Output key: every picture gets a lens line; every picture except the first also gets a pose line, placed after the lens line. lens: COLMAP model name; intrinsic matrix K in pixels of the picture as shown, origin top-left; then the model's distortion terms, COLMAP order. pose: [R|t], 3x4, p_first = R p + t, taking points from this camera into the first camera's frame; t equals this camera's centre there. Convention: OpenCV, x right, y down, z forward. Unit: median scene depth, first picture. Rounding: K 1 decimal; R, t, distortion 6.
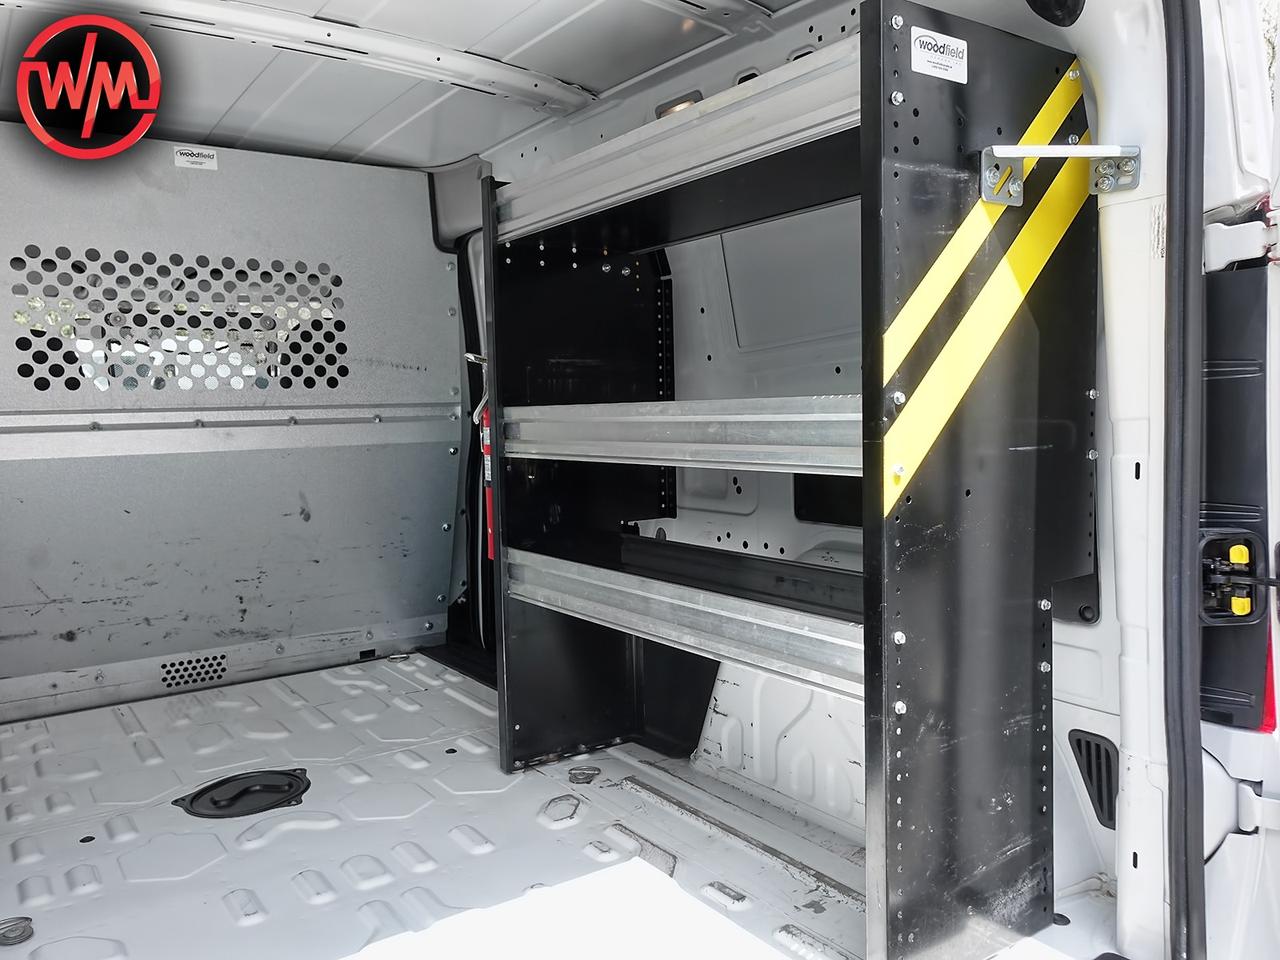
lens RADIAL K [[985.1, 0, 638.1], [0, 985.1, 475.6], [0, 0, 1]] dist [-0.004170, 0.005822]
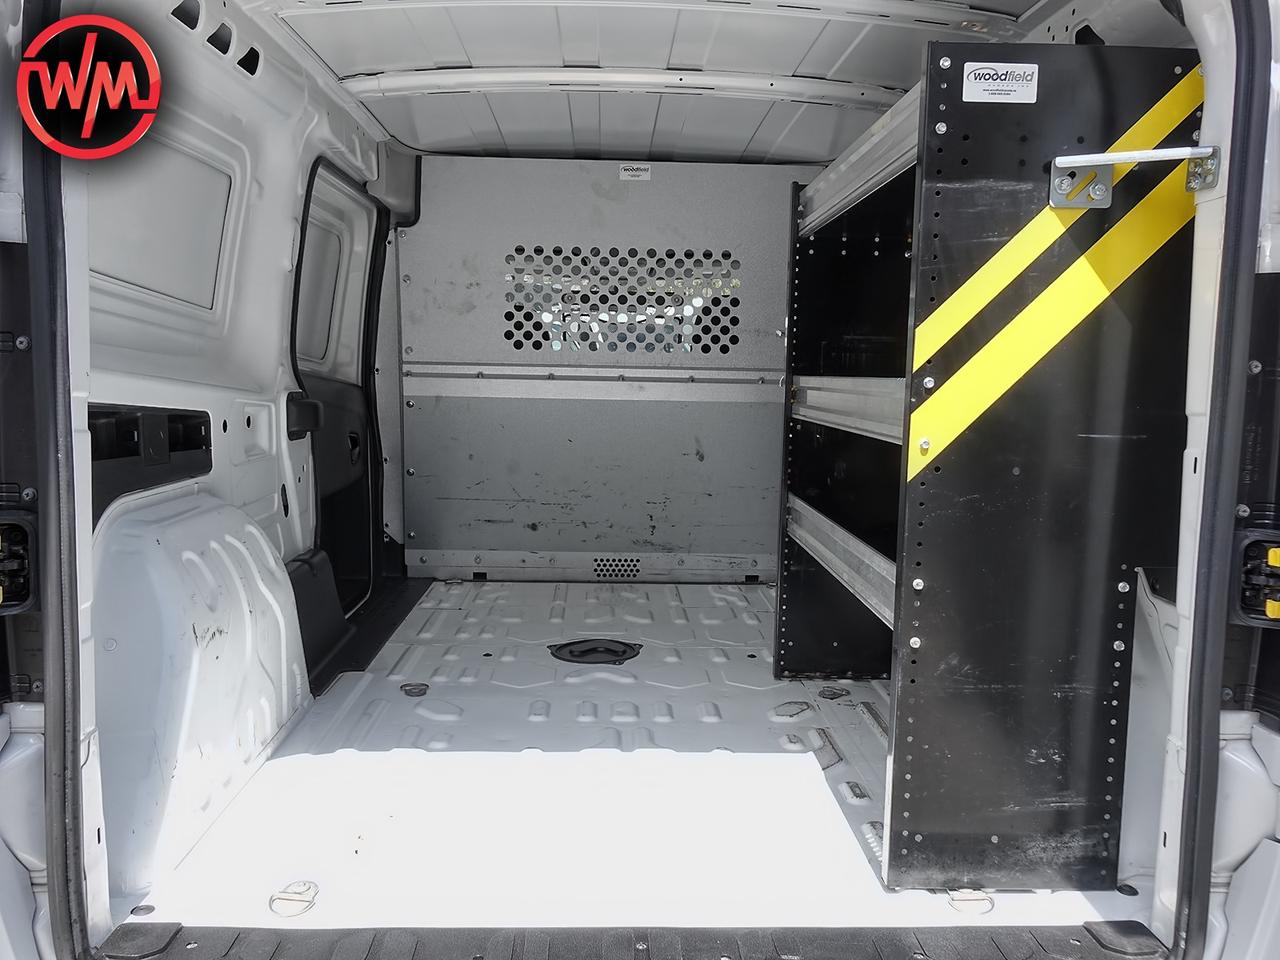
lens RADIAL K [[985.1, 0, 642.5], [0, 985.1, 477.4], [0, 0, 1]] dist [-0.004170, 0.005822]
pose [[0.838248, 0.099882, -0.536063, 0.356811], [-0.078121, 0.994937, 0.063223, -0.007808], [0.539664, -0.011119, 0.841807, -0.106617]]
